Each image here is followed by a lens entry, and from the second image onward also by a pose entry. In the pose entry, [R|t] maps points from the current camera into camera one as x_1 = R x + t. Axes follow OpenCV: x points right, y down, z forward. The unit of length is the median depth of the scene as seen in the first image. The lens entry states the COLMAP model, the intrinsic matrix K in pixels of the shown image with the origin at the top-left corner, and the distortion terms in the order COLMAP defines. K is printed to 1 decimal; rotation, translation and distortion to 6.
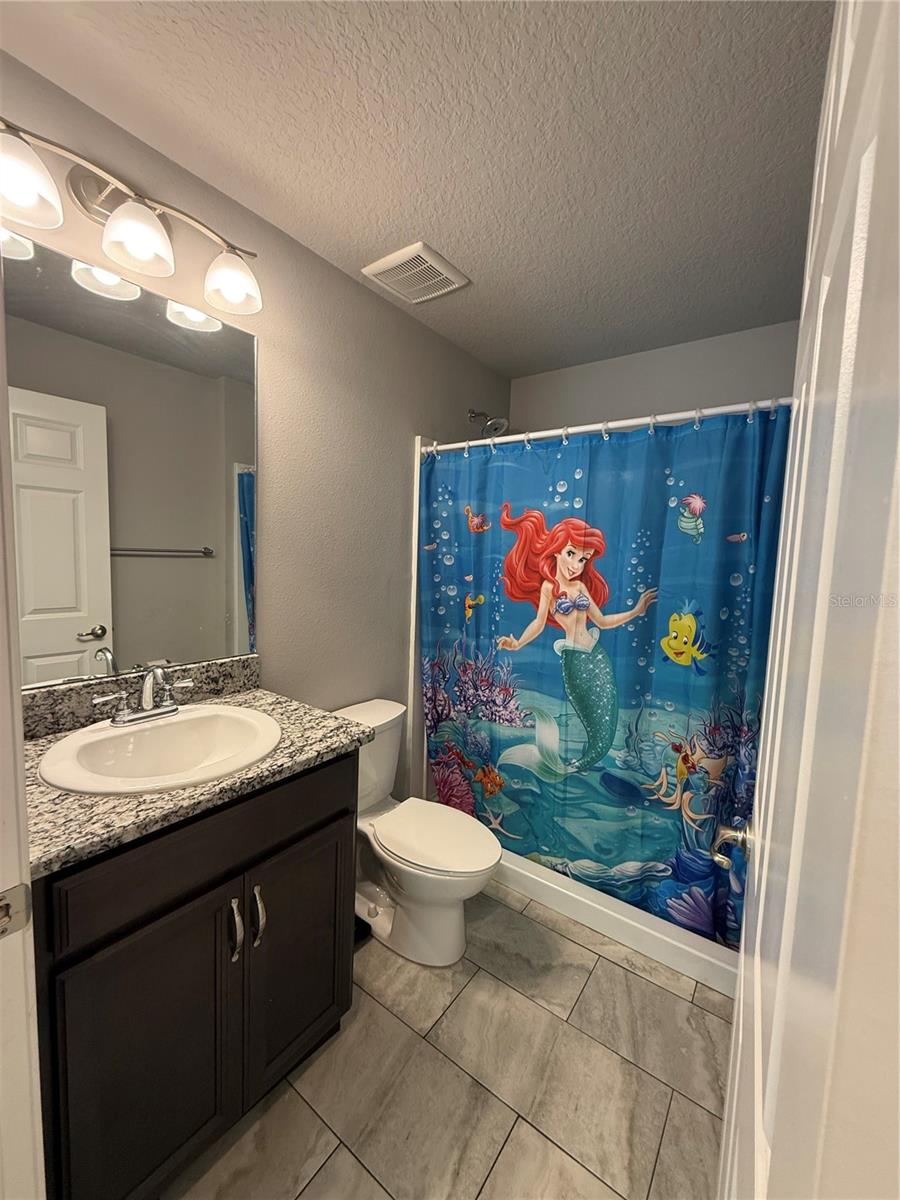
lens RADIAL K [[476.7, 0, 451.1], [0, 476.7, 597.1], [0, 0, 1]] dist [-0.002126, 0.000027]
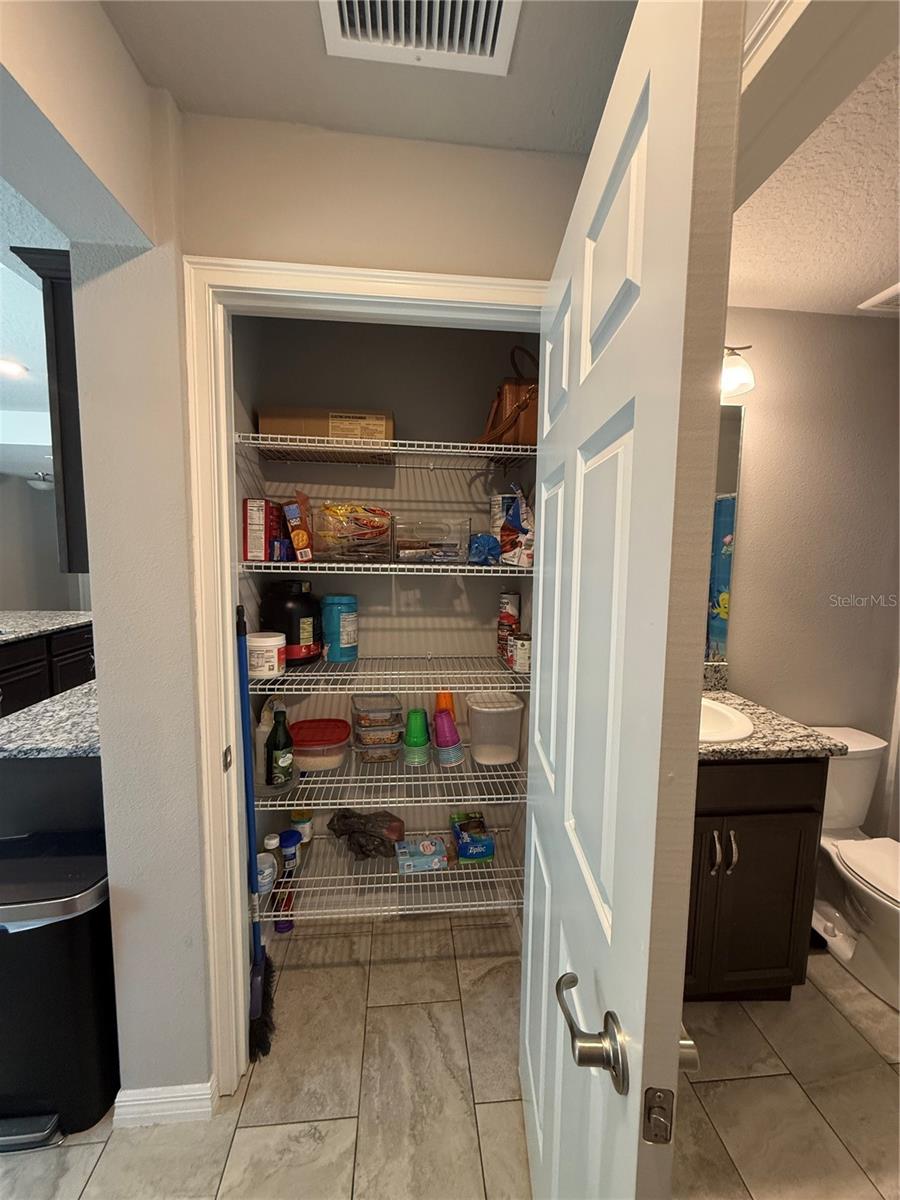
lens RADIAL K [[476.7, 0, 451.1], [0, 476.7, 597.1], [0, 0, 1]] dist [-0.002126, 0.000027]
pose [[0.660794, 0.045404, -0.749193, 0.045589], [-0.060067, 0.998166, 0.007513, -0.020166], [0.748160, 0.040037, 0.662309, -0.469155]]
